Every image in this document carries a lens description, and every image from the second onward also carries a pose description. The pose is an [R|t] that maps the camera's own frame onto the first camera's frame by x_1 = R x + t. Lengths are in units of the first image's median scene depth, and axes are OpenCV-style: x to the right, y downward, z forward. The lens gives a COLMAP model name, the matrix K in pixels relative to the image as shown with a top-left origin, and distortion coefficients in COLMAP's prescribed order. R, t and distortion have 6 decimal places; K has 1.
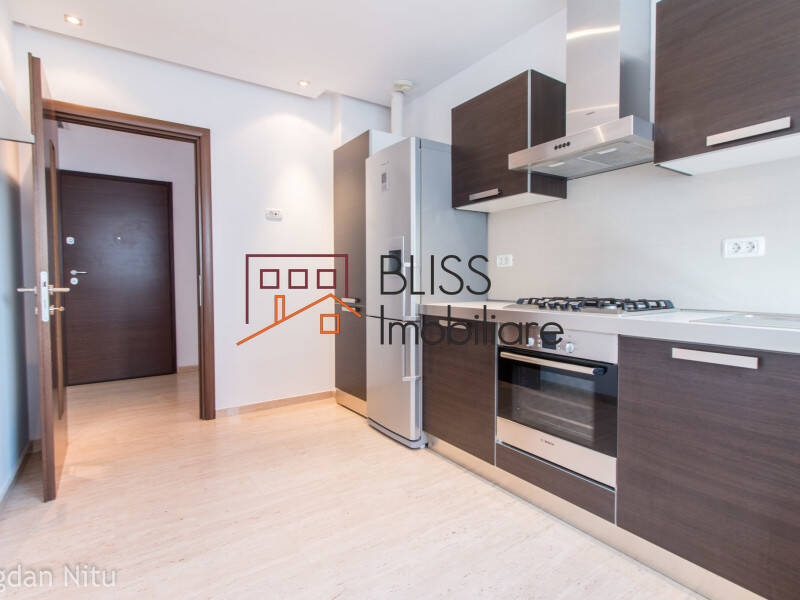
lens RADIAL K [[413.6, 0, 400.0], [0, 413.6, 300.0], [0, 0, 1]] dist [0.025419, -0.000500]
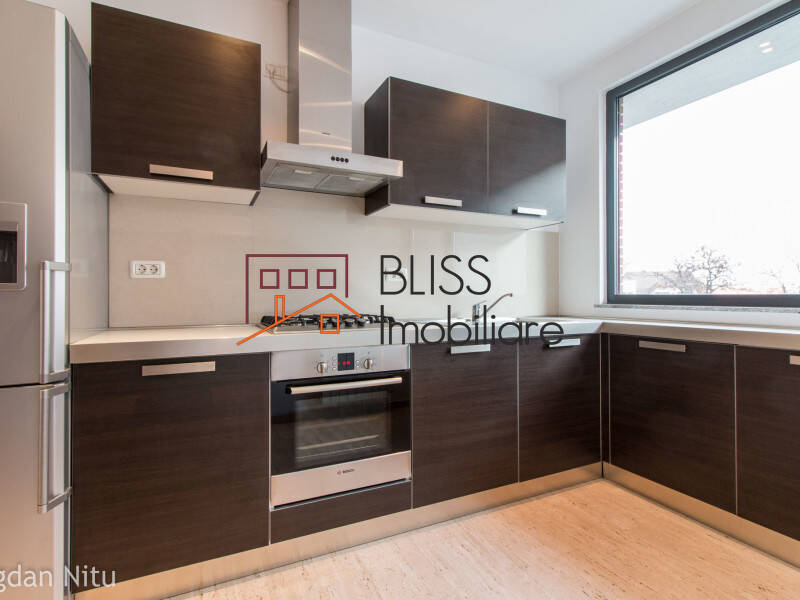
lens RADIAL K [[402.5, 0, 396.8], [0, 402.5, 296.9], [0, 0, 1]] dist [-0.002774, -0.001238]
pose [[0.173452, 0.003275, 0.984837, -0.458515], [0.048646, 0.998745, -0.011889, -0.027311], [-0.983640, 0.049971, 0.173075, 0.643963]]
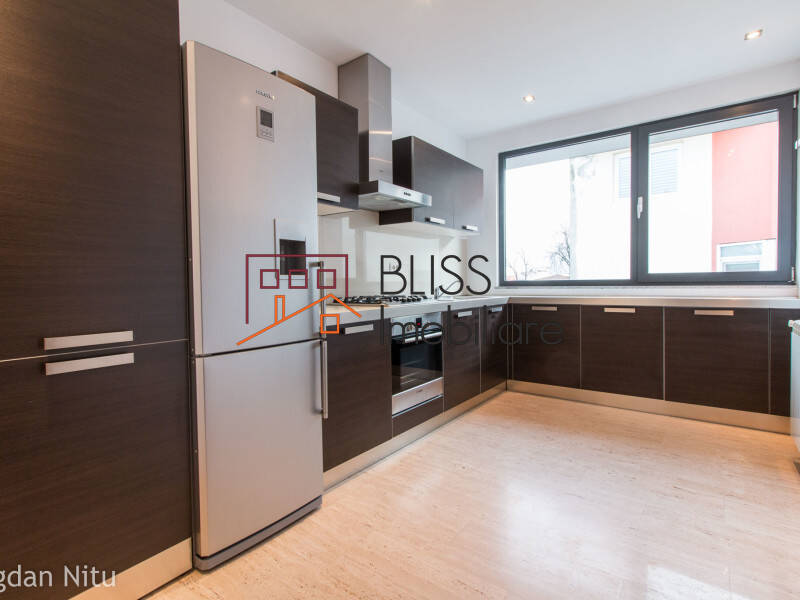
lens RADIAL K [[411.9, 0, 397.1], [0, 411.9, 289.0], [0, 0, 1]] dist [-0.001159, -0.000734]
pose [[-0.312920, -0.011196, 0.949713, -0.922370], [0.054906, 0.998045, 0.029856, -0.065965], [-0.948191, 0.061487, -0.311694, 1.370046]]
